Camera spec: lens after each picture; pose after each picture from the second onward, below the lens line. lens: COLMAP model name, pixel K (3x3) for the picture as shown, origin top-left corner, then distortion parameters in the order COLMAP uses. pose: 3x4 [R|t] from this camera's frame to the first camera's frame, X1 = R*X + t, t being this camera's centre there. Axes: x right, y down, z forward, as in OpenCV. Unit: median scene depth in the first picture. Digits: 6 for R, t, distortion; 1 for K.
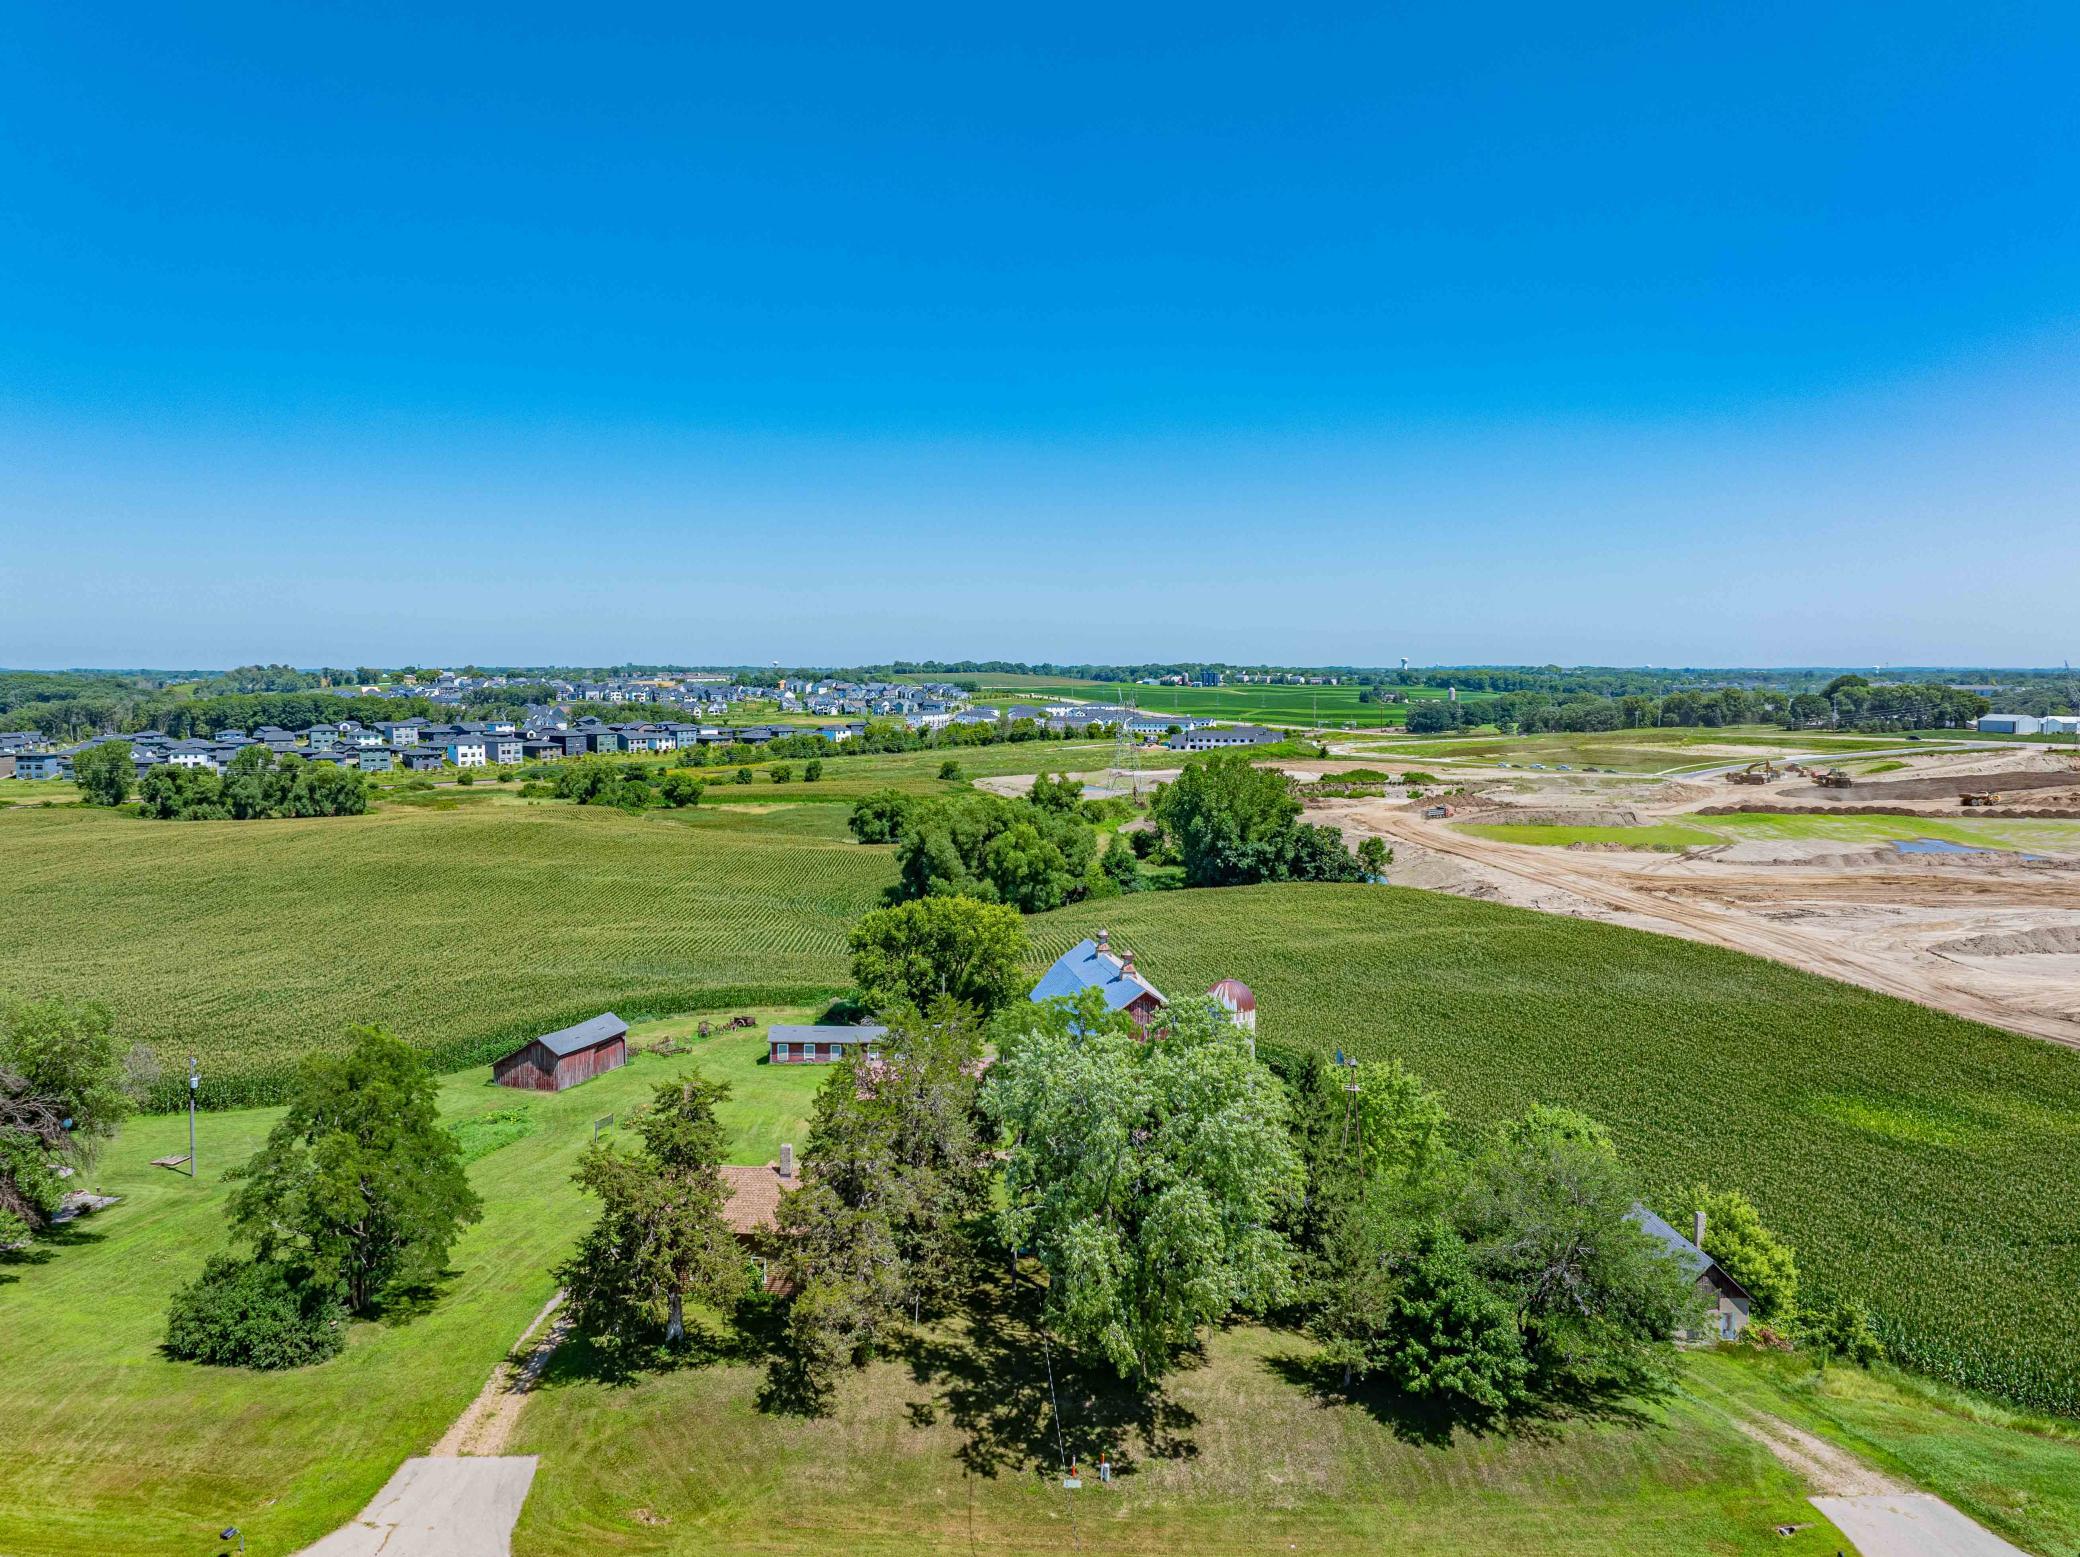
lens RADIAL K [[1471.2, 0, 1030.3], [0, 1471.2, 832.1], [0, 0, 1]] dist [-0.039157, 0.040881]
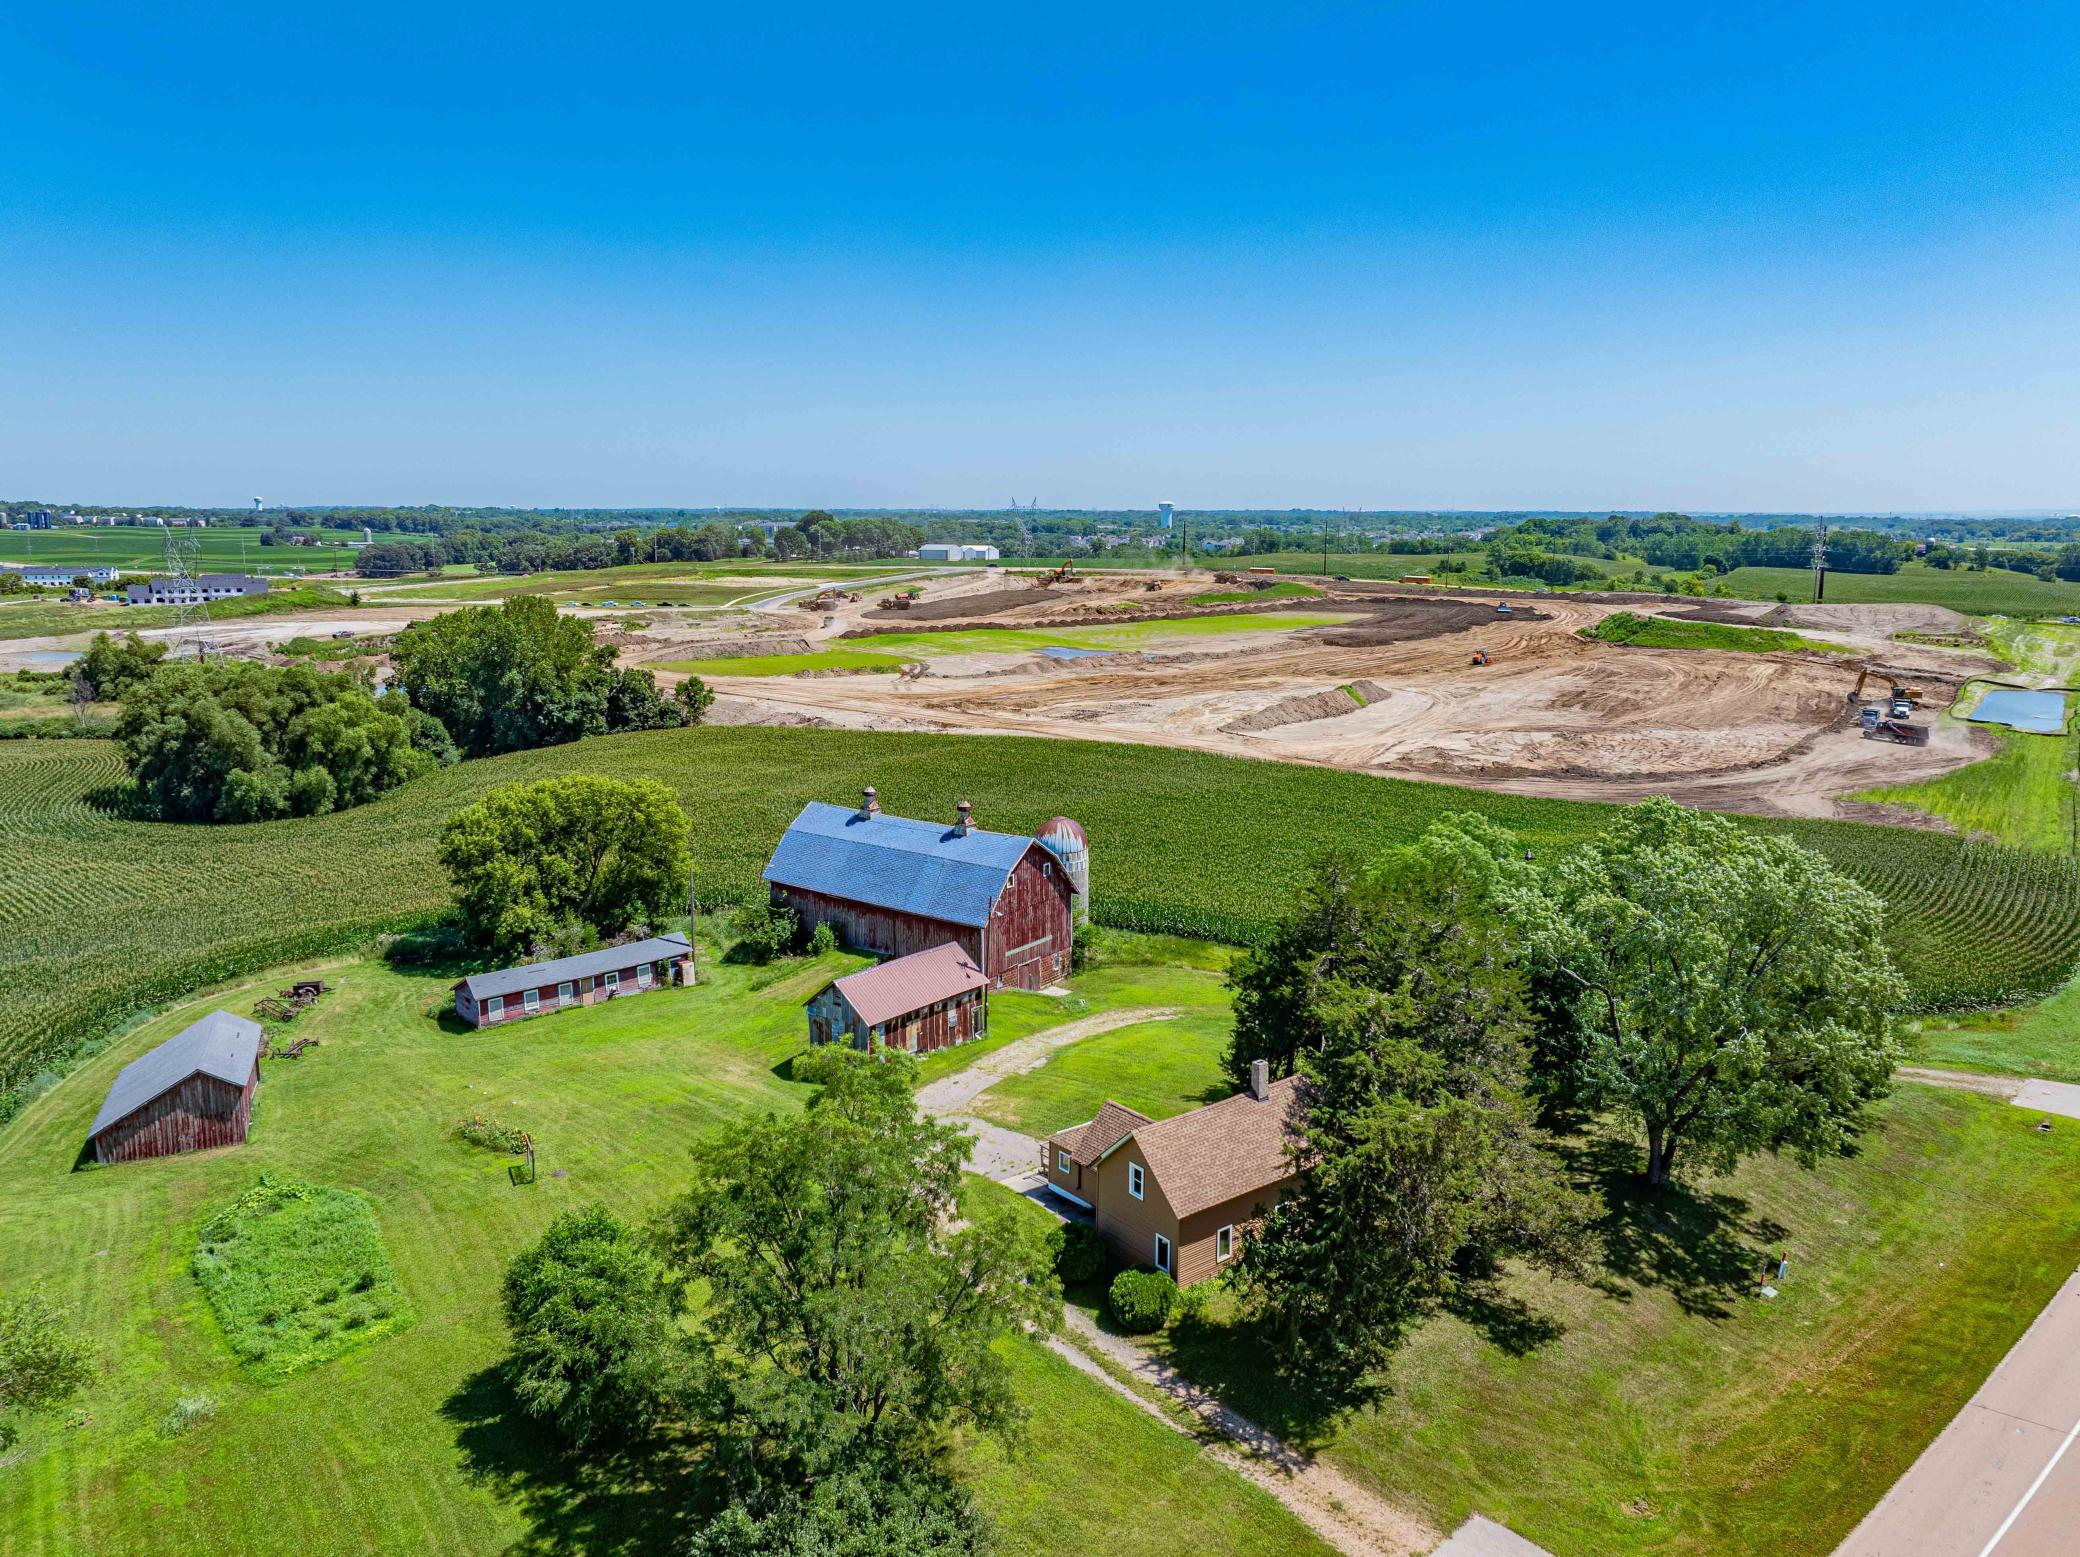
lens RADIAL K [[1475.6, 0, 1045.5], [0, 1475.6, 778.7], [0, 0, 1]] dist [-0.035351, 0.053583]
pose [[0.732830, -0.120335, 0.669686, -0.237461], [0.073212, 0.992468, 0.098221, -0.008003], [-0.676461, -0.022951, 0.736121, 0.151957]]
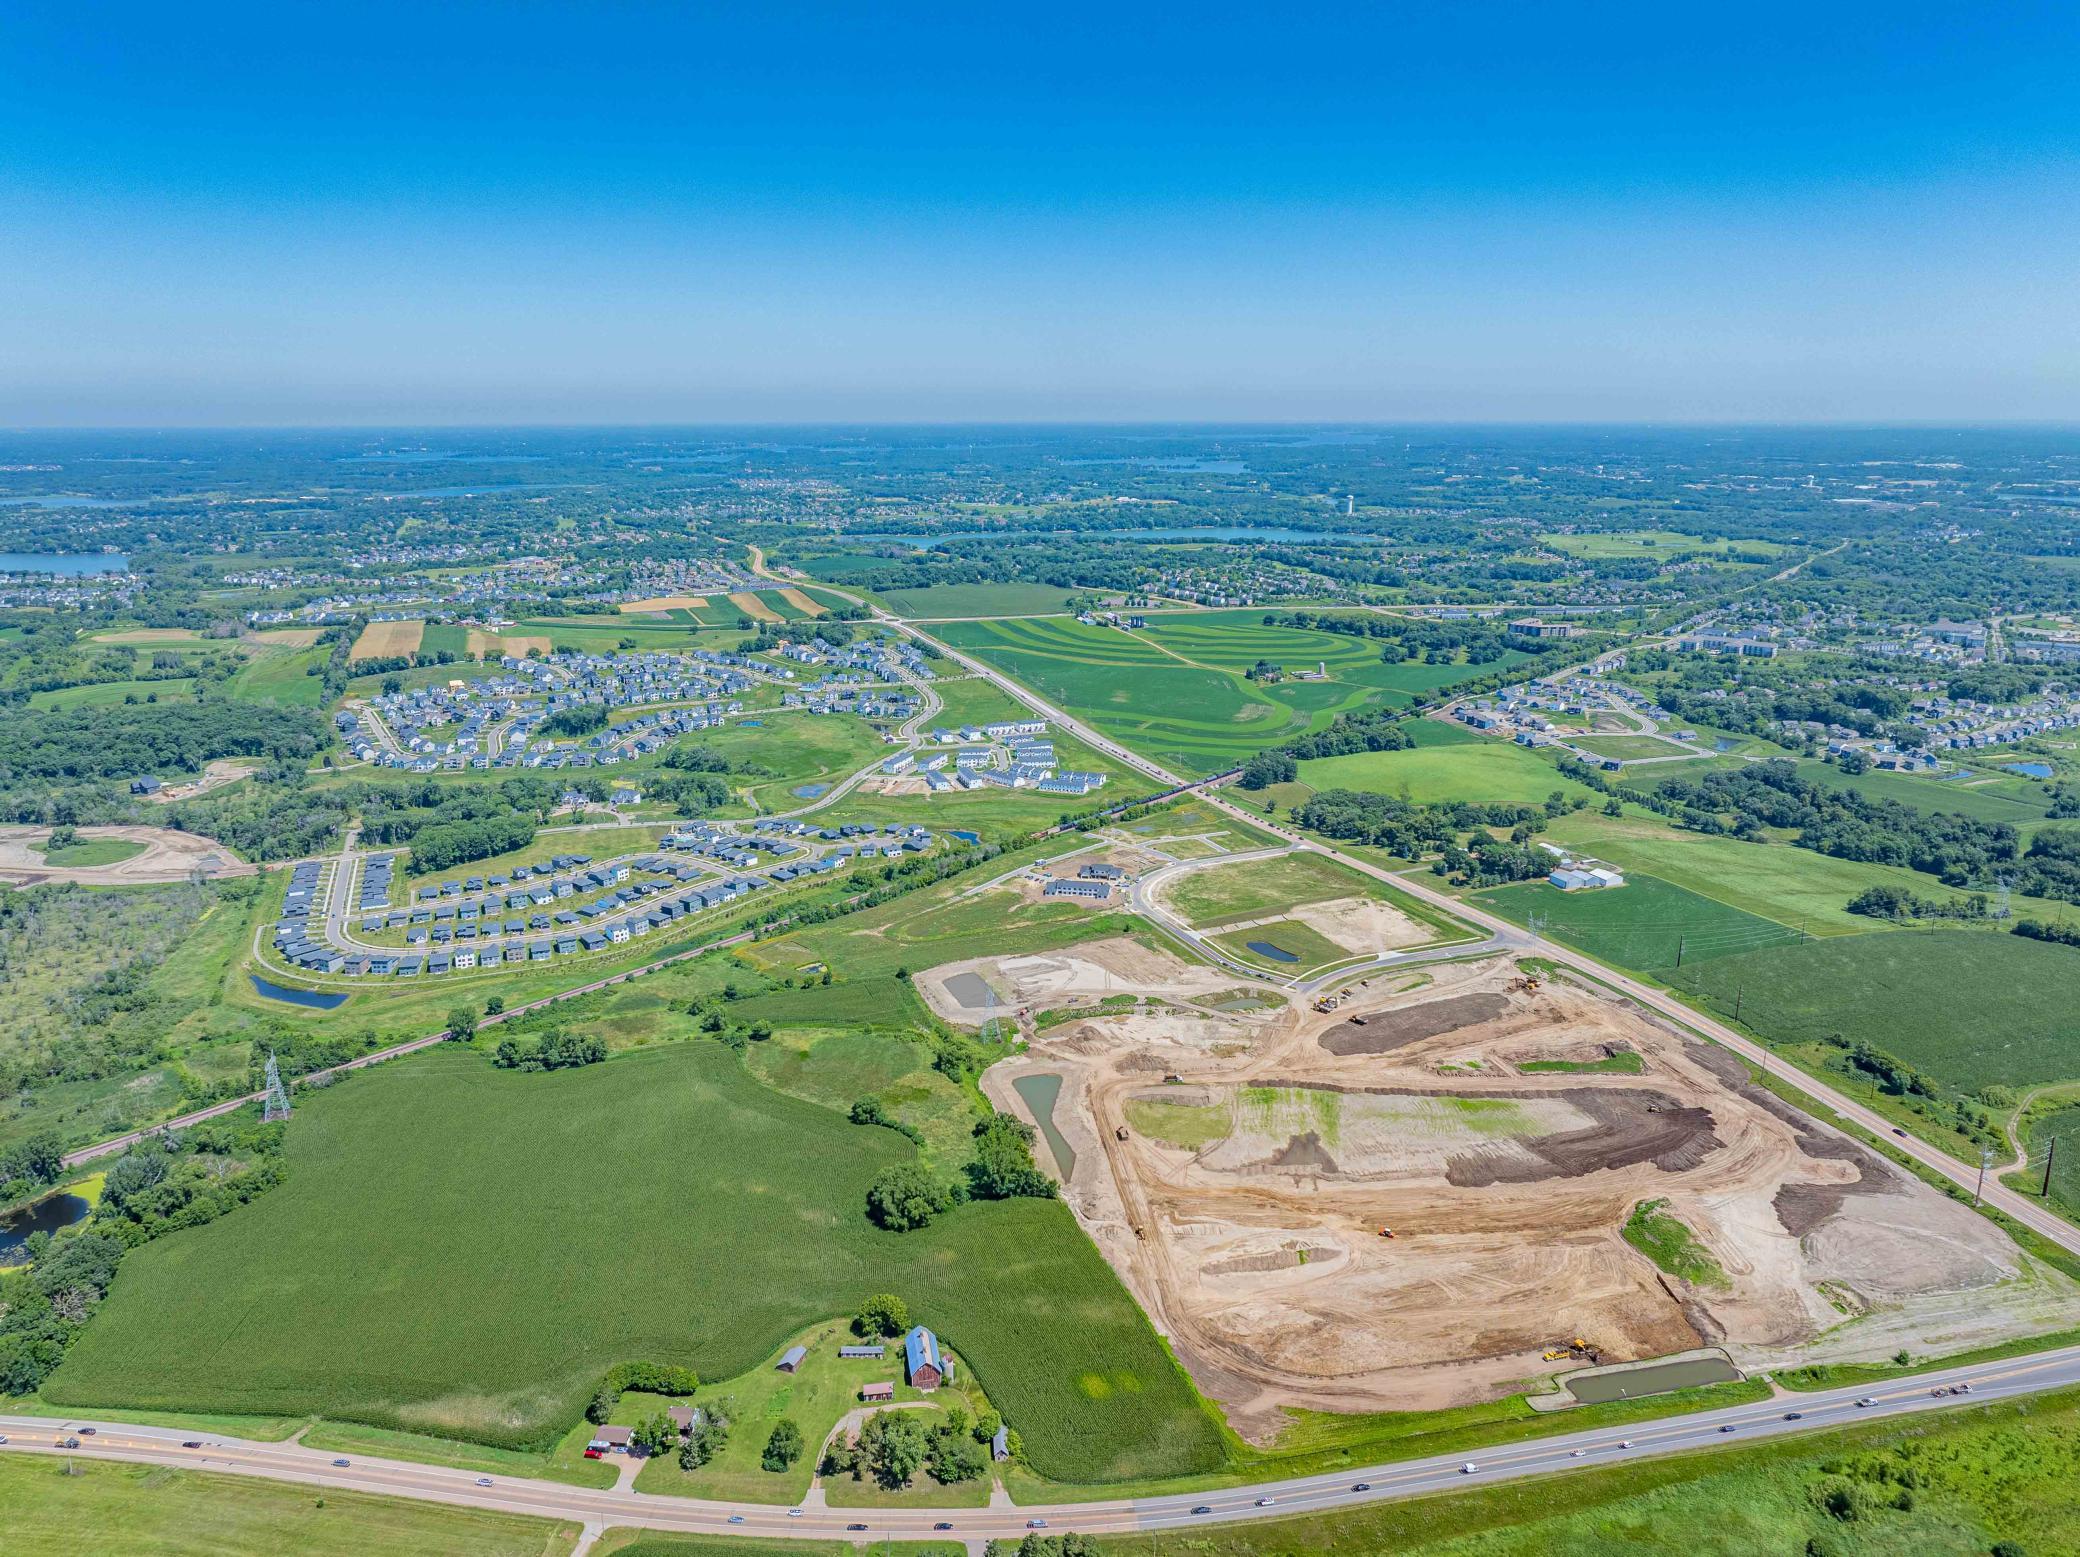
lens RADIAL K [[1470.2, 0, 1040.0], [0, 1470.2, 778.5], [0, 0, 1]] dist [-0.031621, 0.043911]
pose [[0.999856, -0.005256, 0.016109, 0.170691], [0.002989, 0.990476, 0.137652, -1.073966], [-0.016679, -0.137584, 0.990350, -1.516130]]
